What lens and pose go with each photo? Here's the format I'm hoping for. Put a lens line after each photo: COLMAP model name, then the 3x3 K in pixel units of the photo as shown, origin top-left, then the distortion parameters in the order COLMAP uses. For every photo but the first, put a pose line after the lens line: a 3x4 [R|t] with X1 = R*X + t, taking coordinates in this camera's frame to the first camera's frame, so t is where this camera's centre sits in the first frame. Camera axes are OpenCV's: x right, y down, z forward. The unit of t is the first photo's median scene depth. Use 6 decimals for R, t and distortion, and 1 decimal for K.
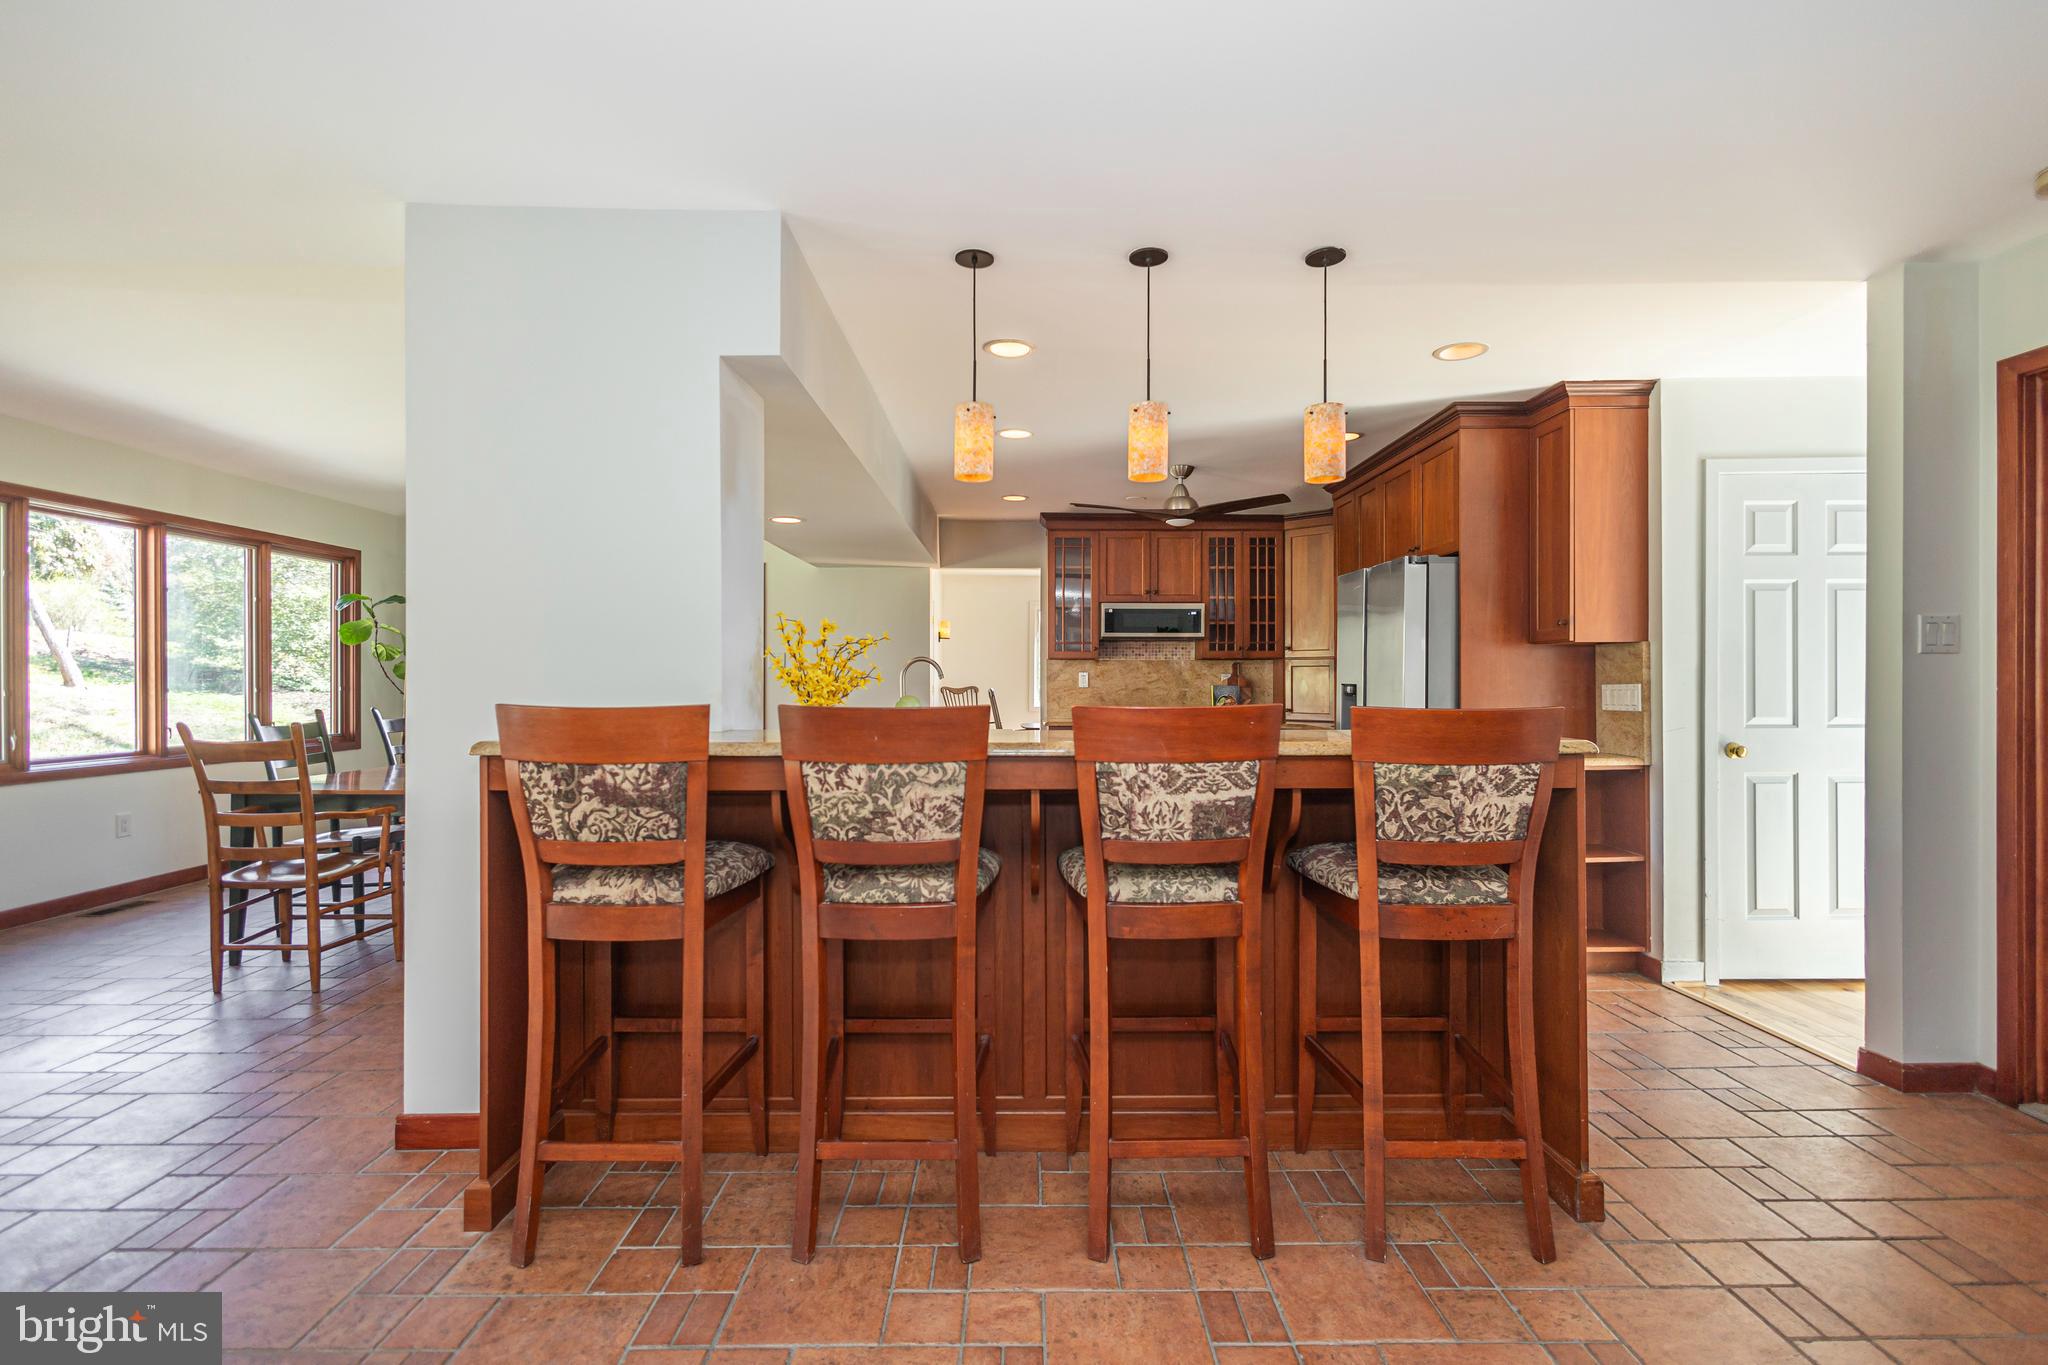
lens RADIAL K [[940.8, 0, 1024.0], [0, 940.8, 682.5], [0, 0, 1]] dist [0.001820, 0.000272]
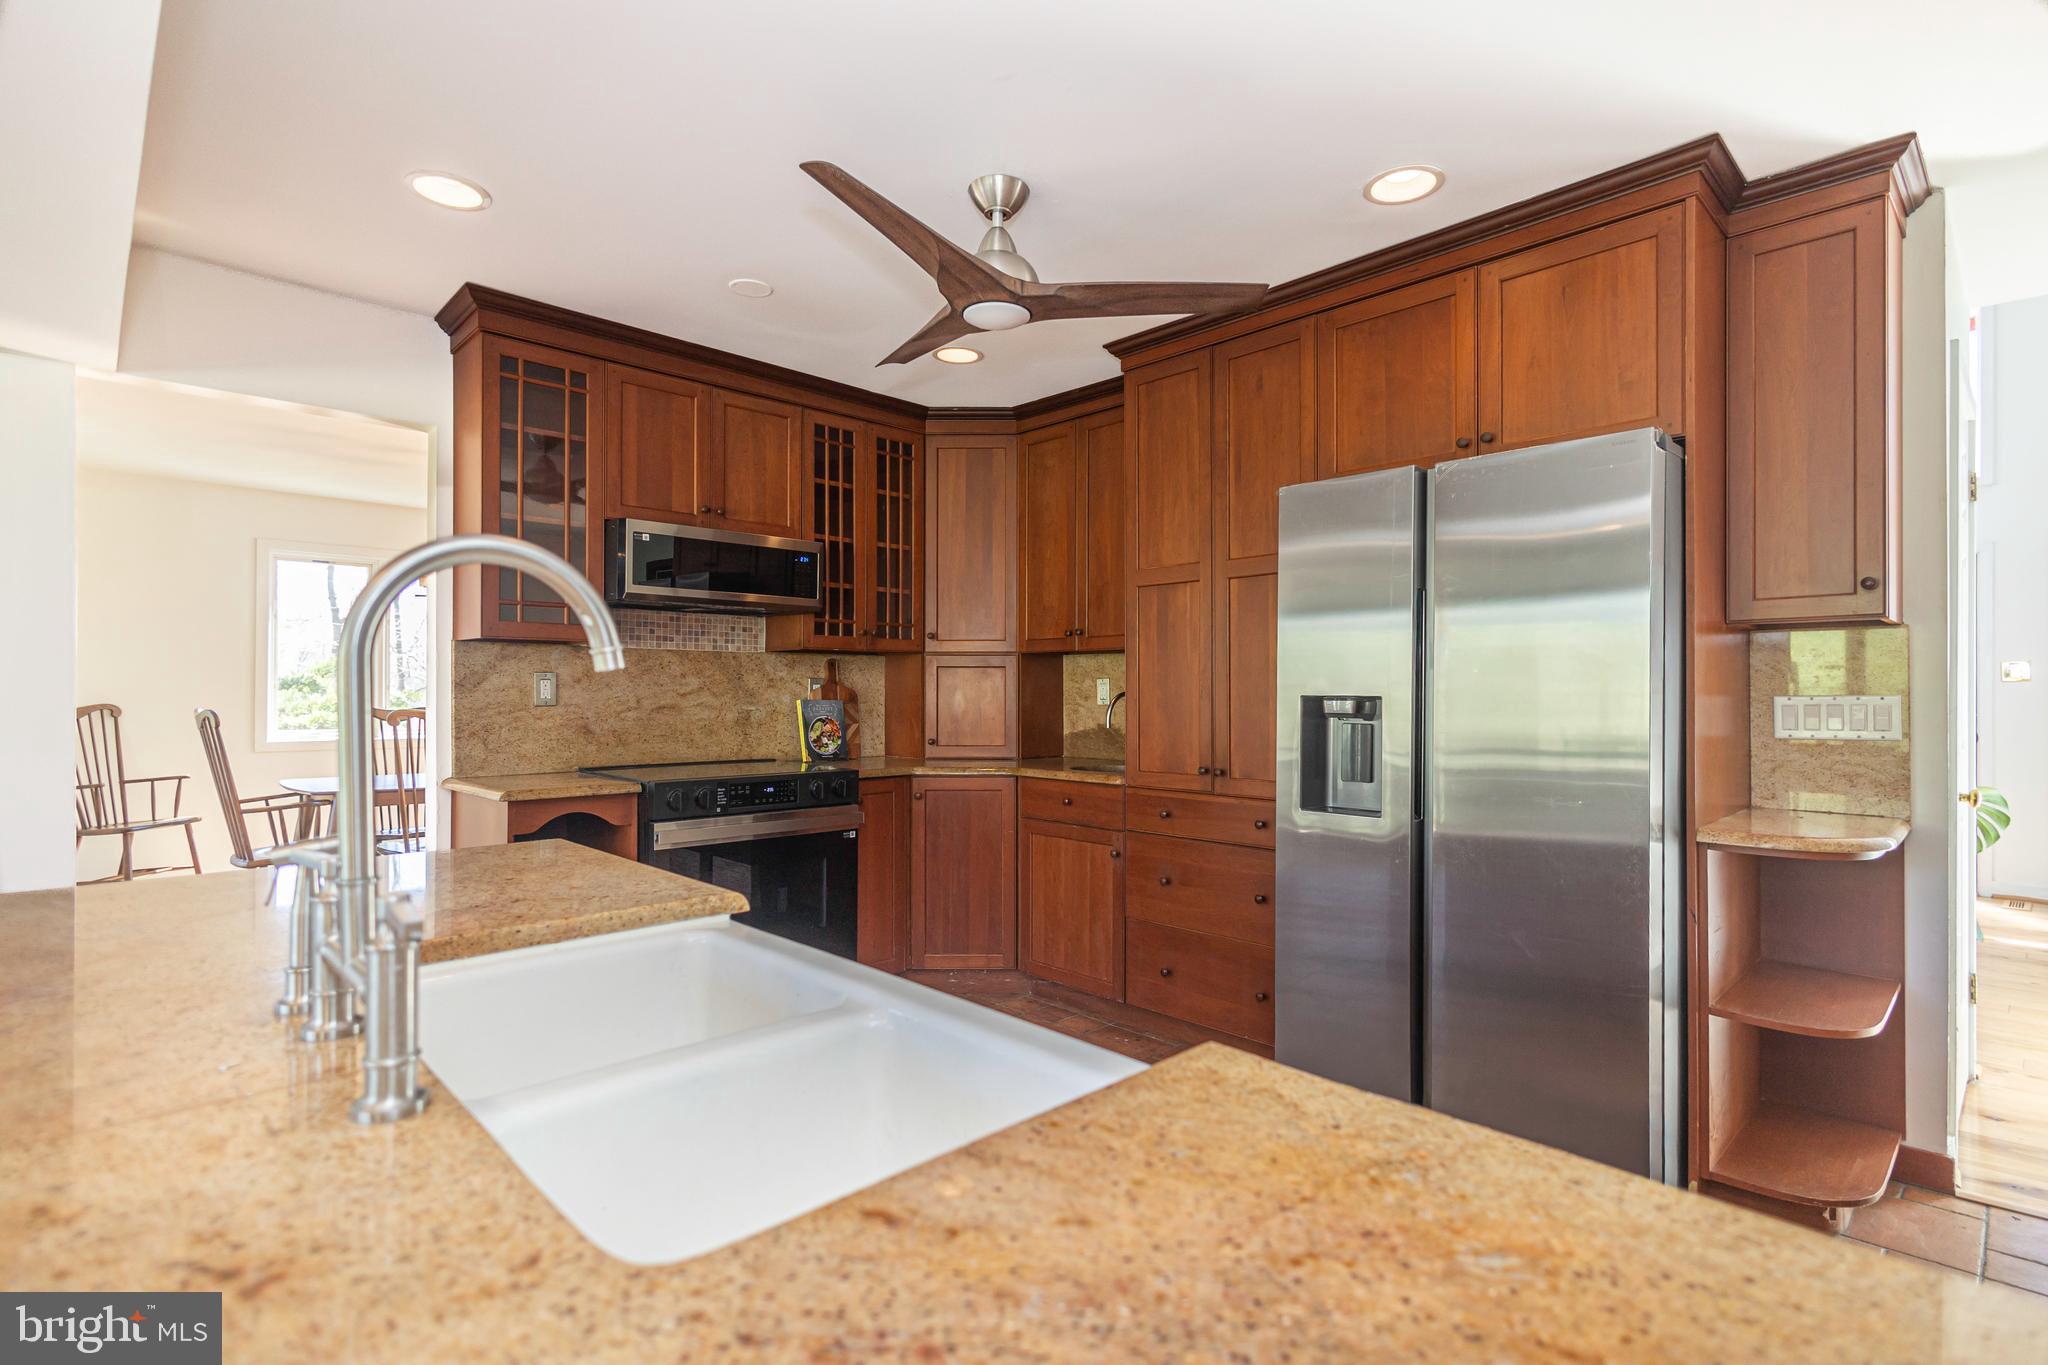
lens RADIAL K [[984.8, 0, 1020.3], [0, 984.8, 690.1], [0, 0, 1]] dist [0.002644, 0.000233]
pose [[0.728241, 0.002377, 0.685317, -0.118783], [0.000199, 0.999993, -0.003680, -0.000494], [-0.685321, 0.002816, 0.728236, 0.605682]]
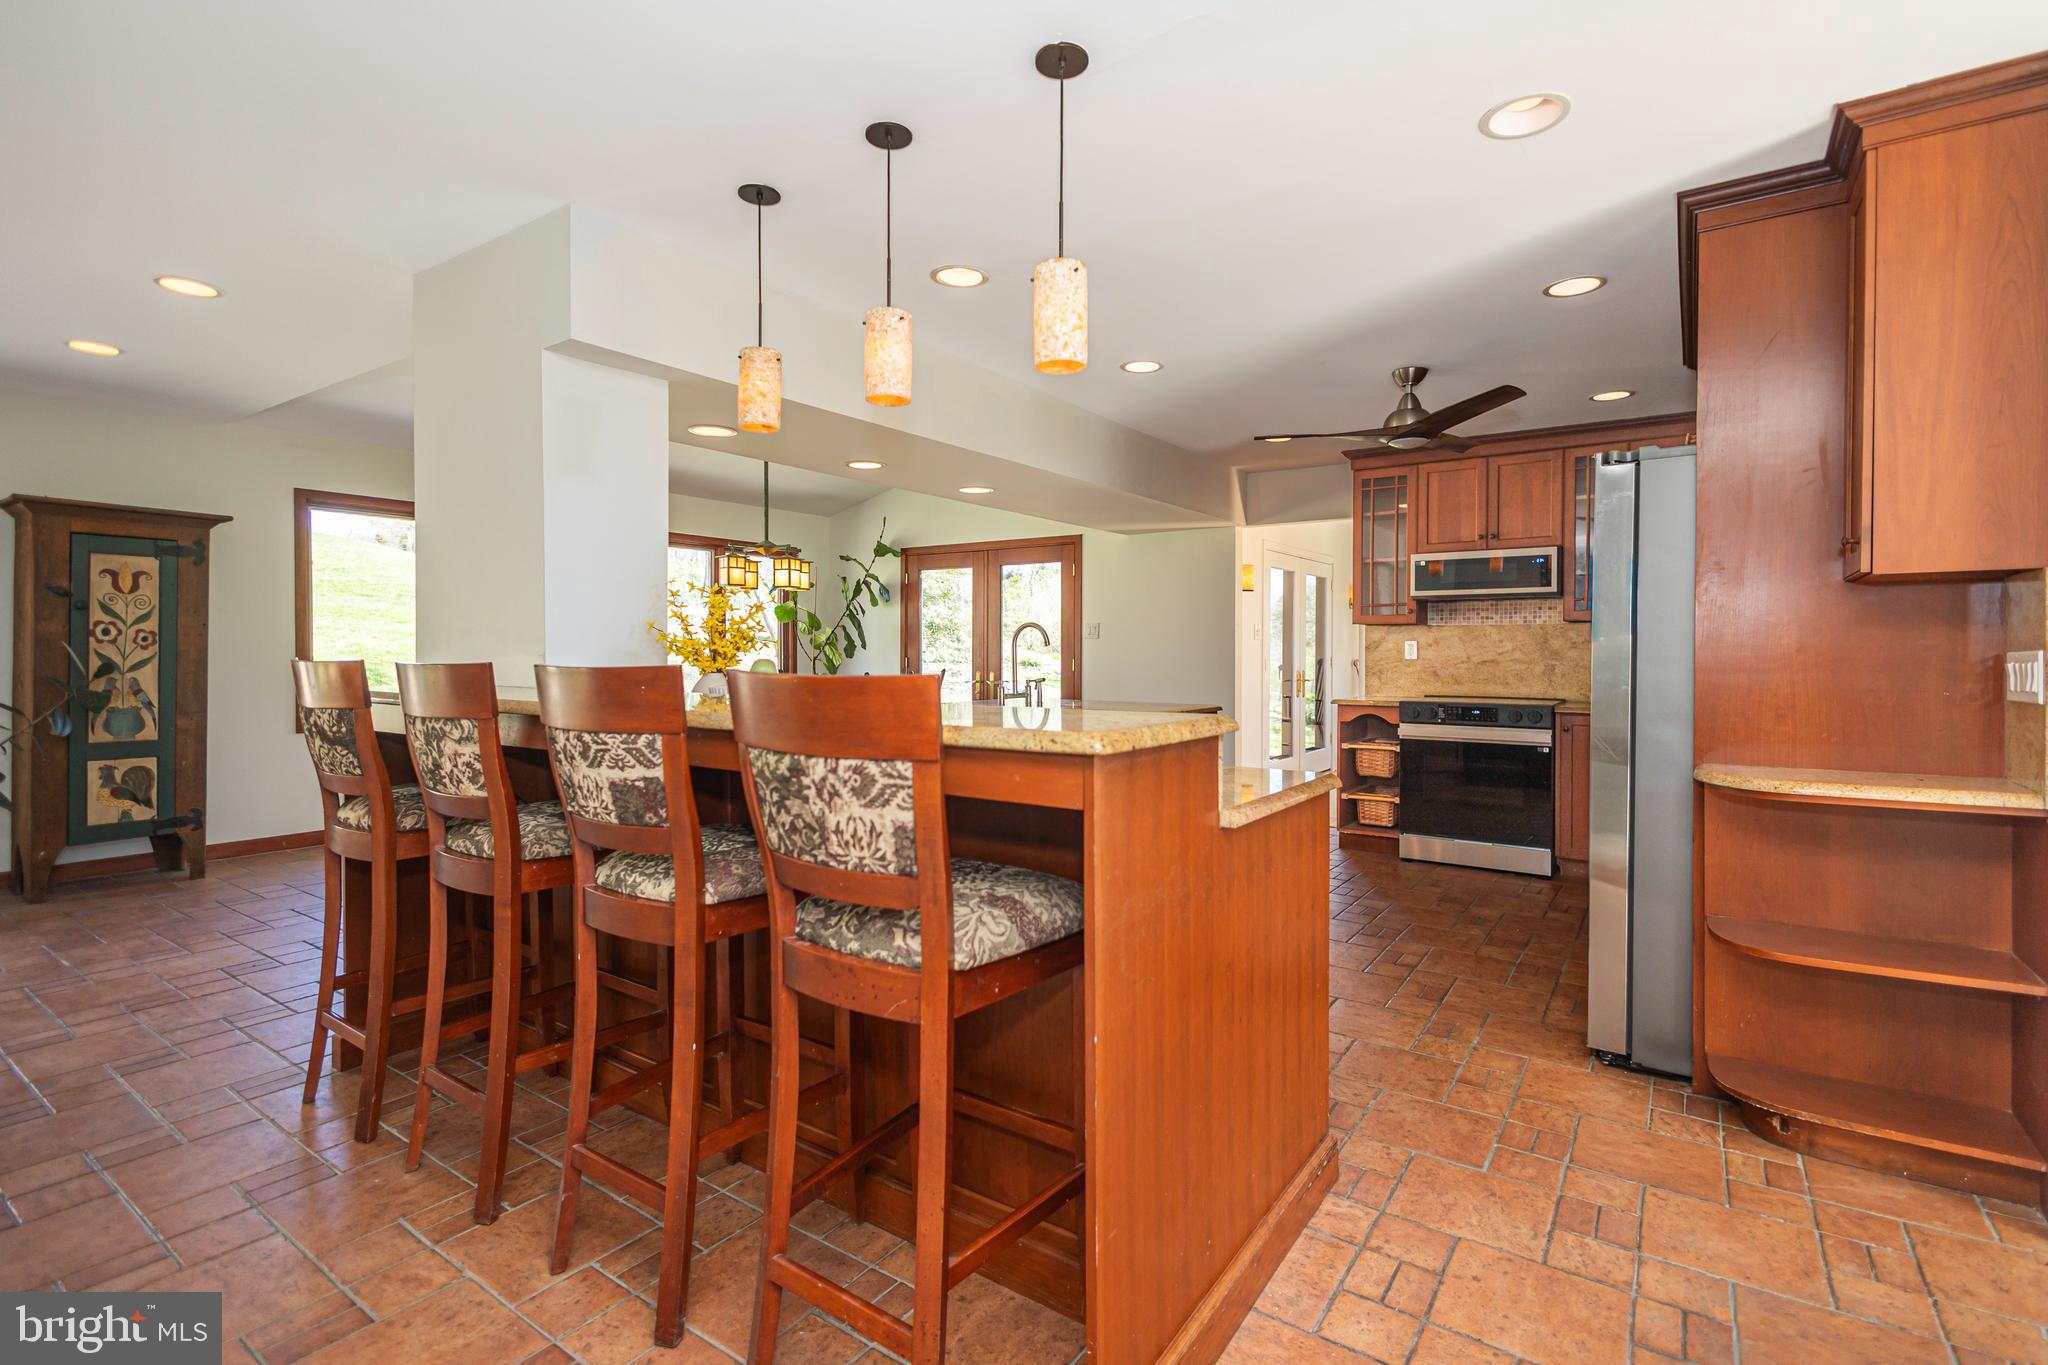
lens RADIAL K [[937.4, 0, 1031.1], [0, 937.4, 673.7], [0, 0, 1]] dist [0.001703, 0.000258]
pose [[0.815754, 0.014721, -0.578212, 0.326138], [-0.004373, 0.999804, 0.019284, 0.004423], [0.578382, -0.013202, 0.815659, 0.174715]]
